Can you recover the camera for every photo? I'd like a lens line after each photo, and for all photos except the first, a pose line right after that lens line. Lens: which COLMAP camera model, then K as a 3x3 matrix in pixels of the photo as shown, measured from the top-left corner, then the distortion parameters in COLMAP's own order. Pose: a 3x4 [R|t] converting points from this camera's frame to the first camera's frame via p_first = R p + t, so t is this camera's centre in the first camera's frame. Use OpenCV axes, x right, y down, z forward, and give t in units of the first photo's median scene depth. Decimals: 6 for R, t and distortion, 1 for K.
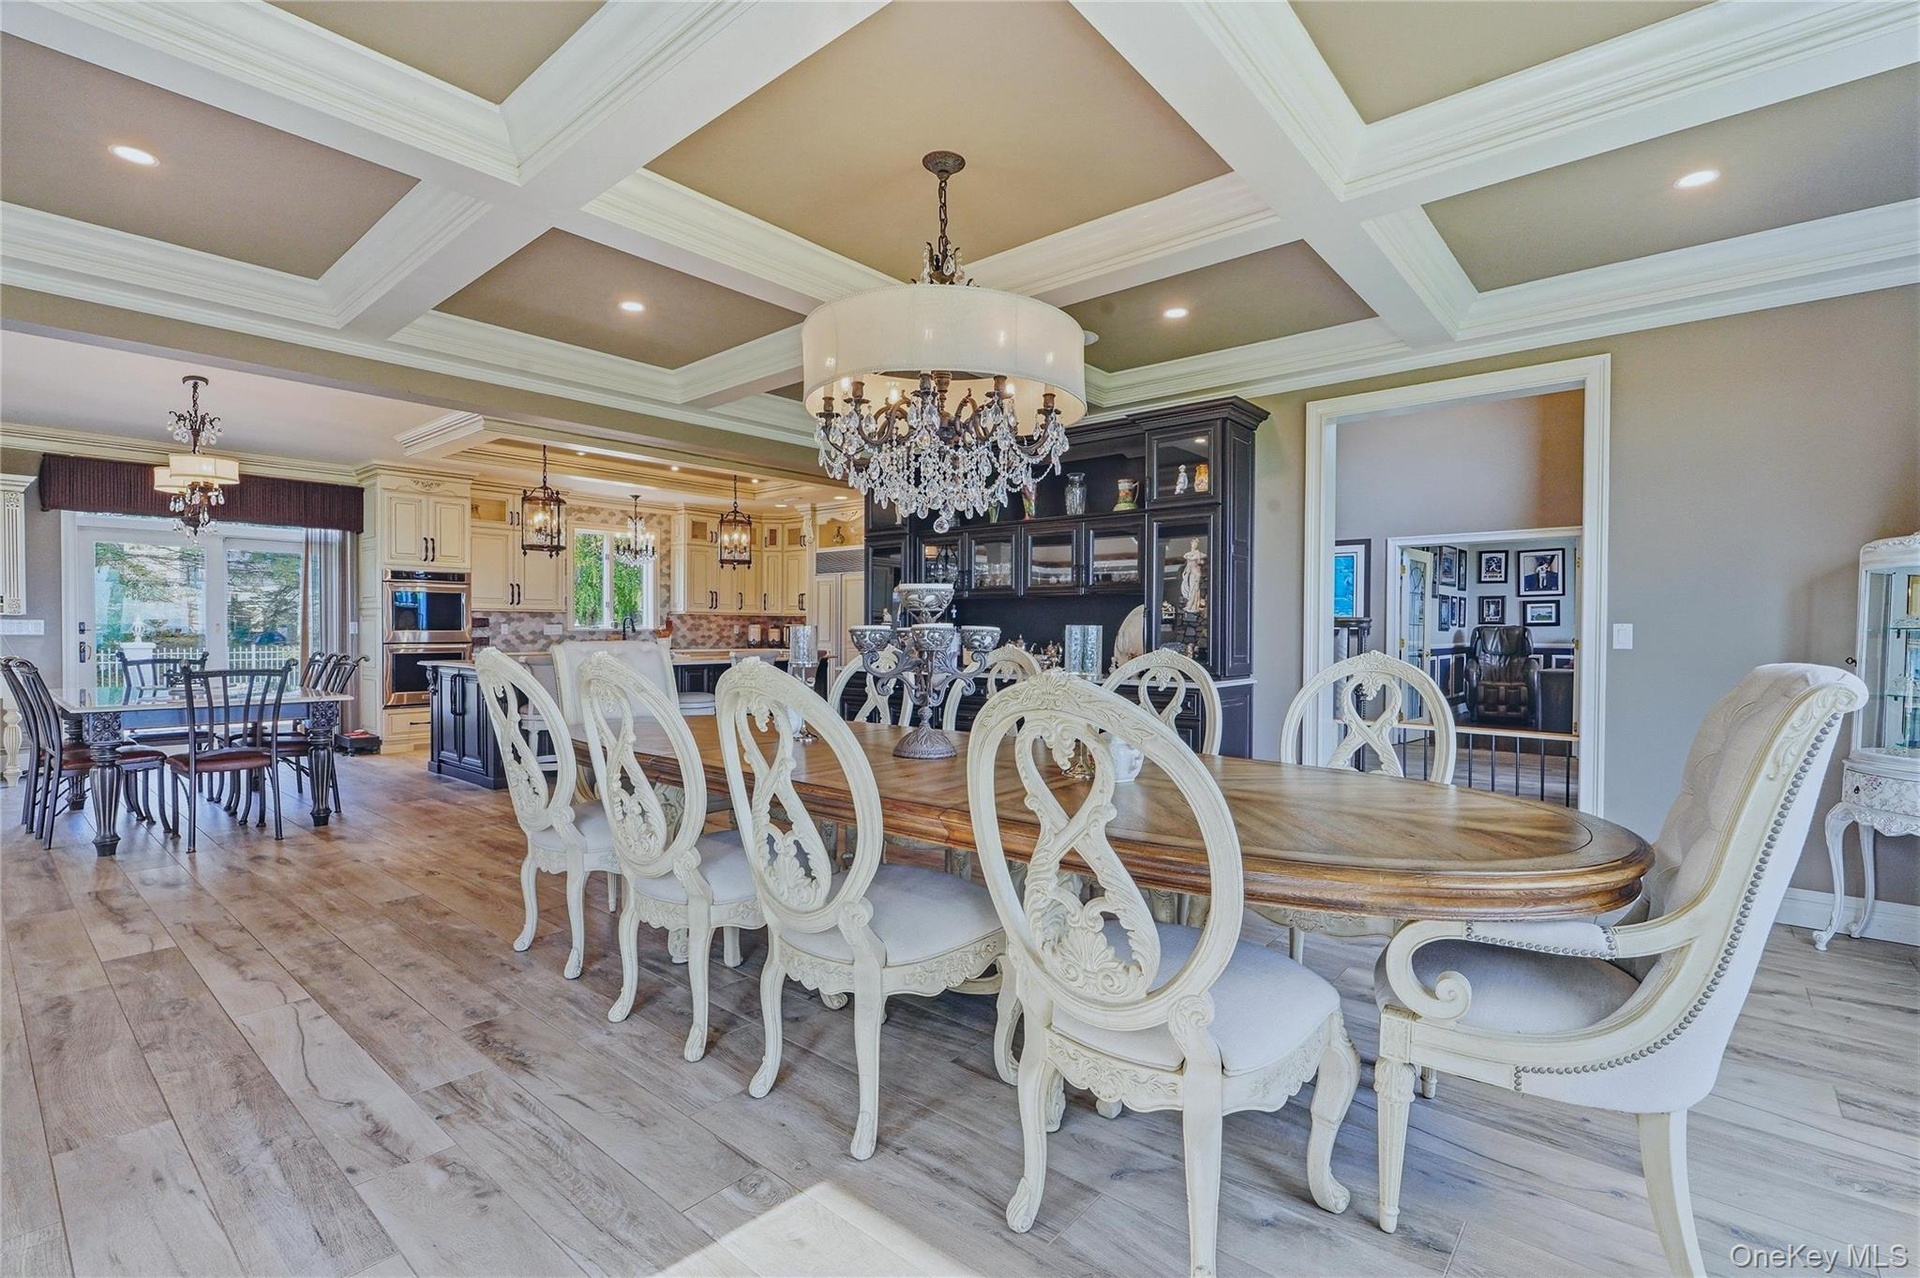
lens RADIAL K [[869.5, 0, 946.9], [0, 869.5, 649.9], [0, 0, 1]] dist [-0.004076, 0.000187]
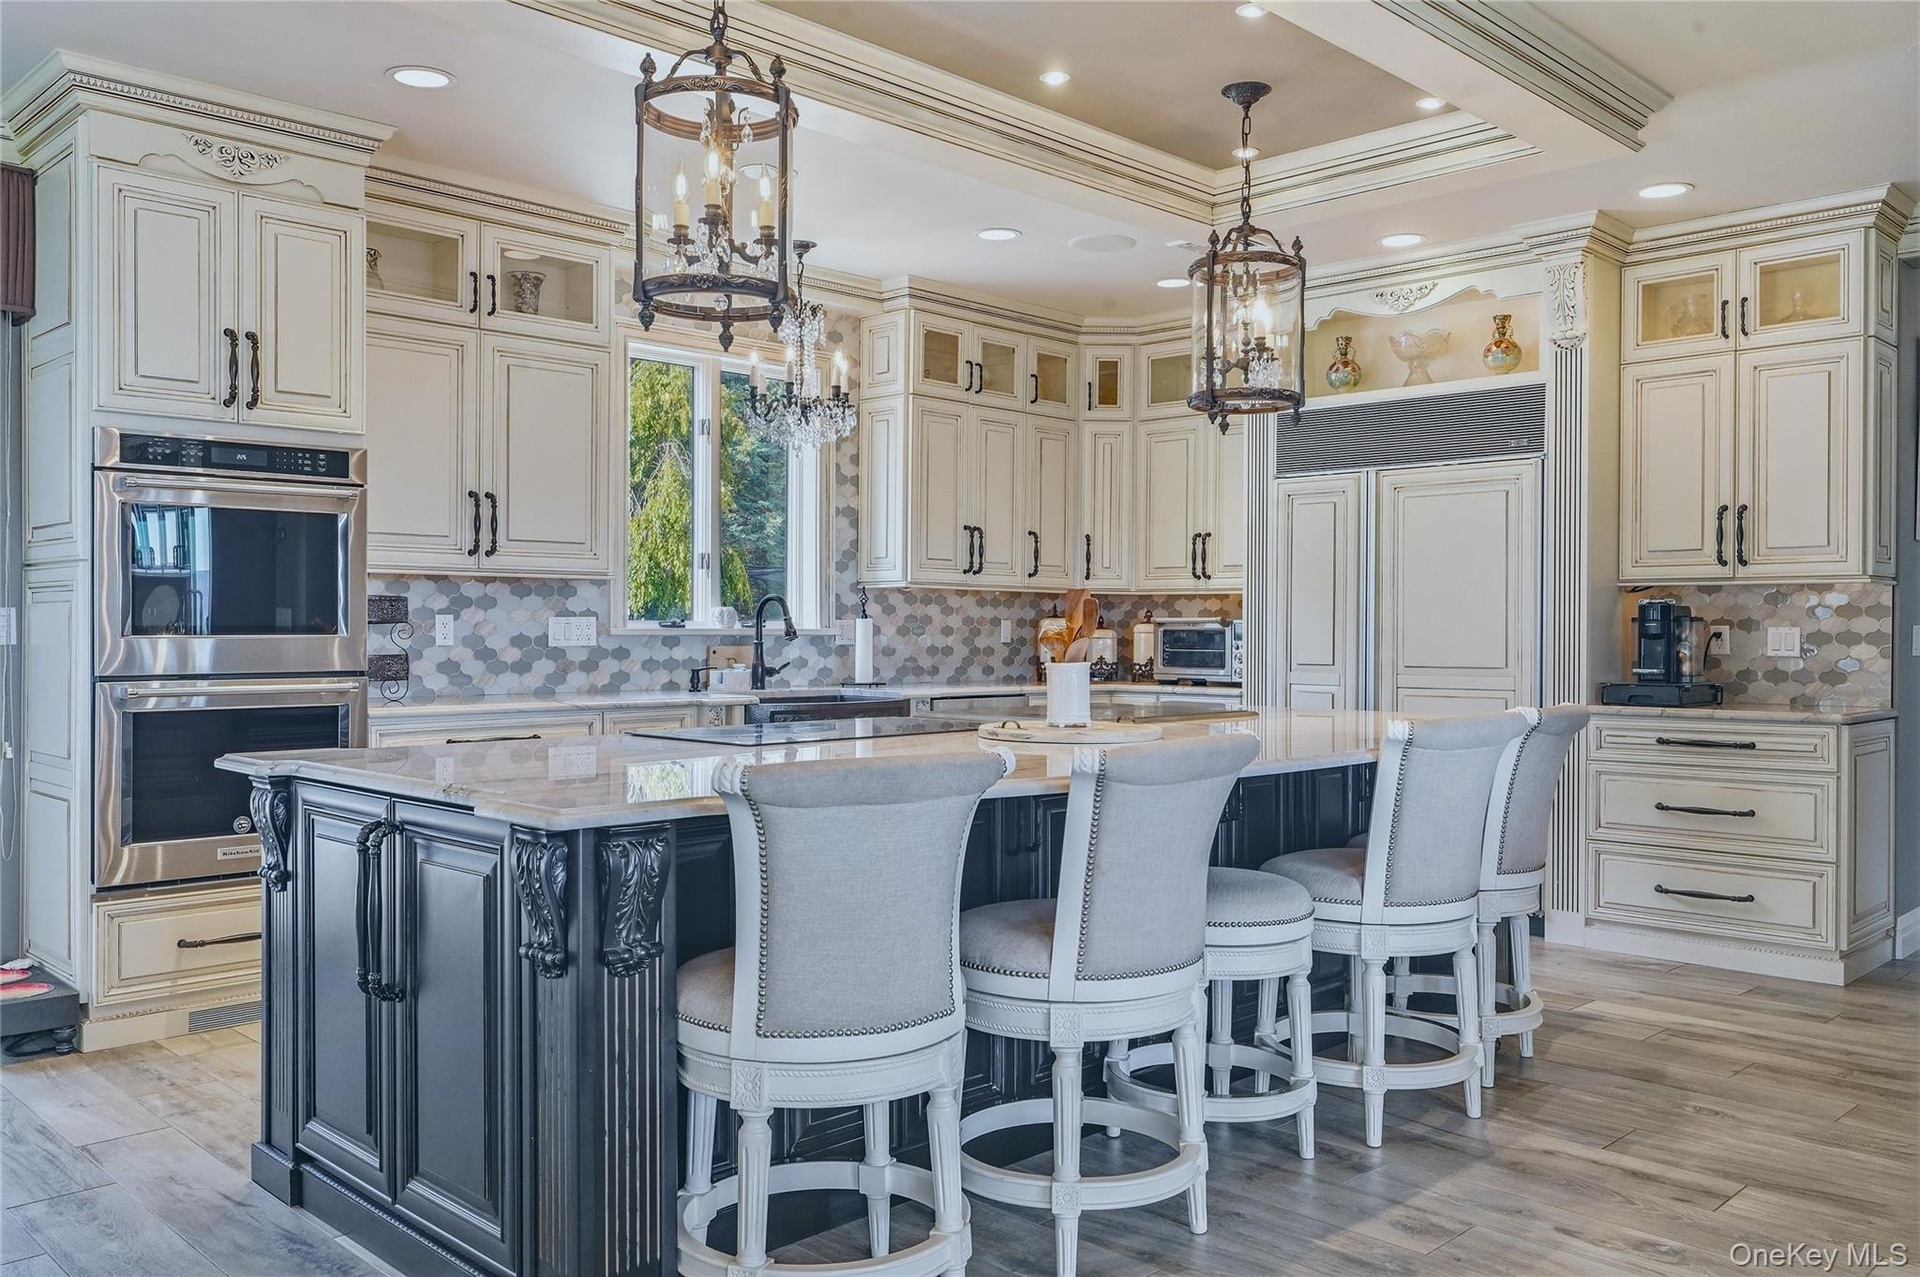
lens RADIAL K [[1514.3, 0, 951.2], [0, 1514.3, 651.3], [0, 0, 1]] dist [-0.014793, 0.001283]
pose [[0.997602, -0.003565, -0.069115, -0.269931], [0.002653, 0.999908, -0.013282, -0.007608], [0.069156, 0.013067, 0.997520, 0.425300]]
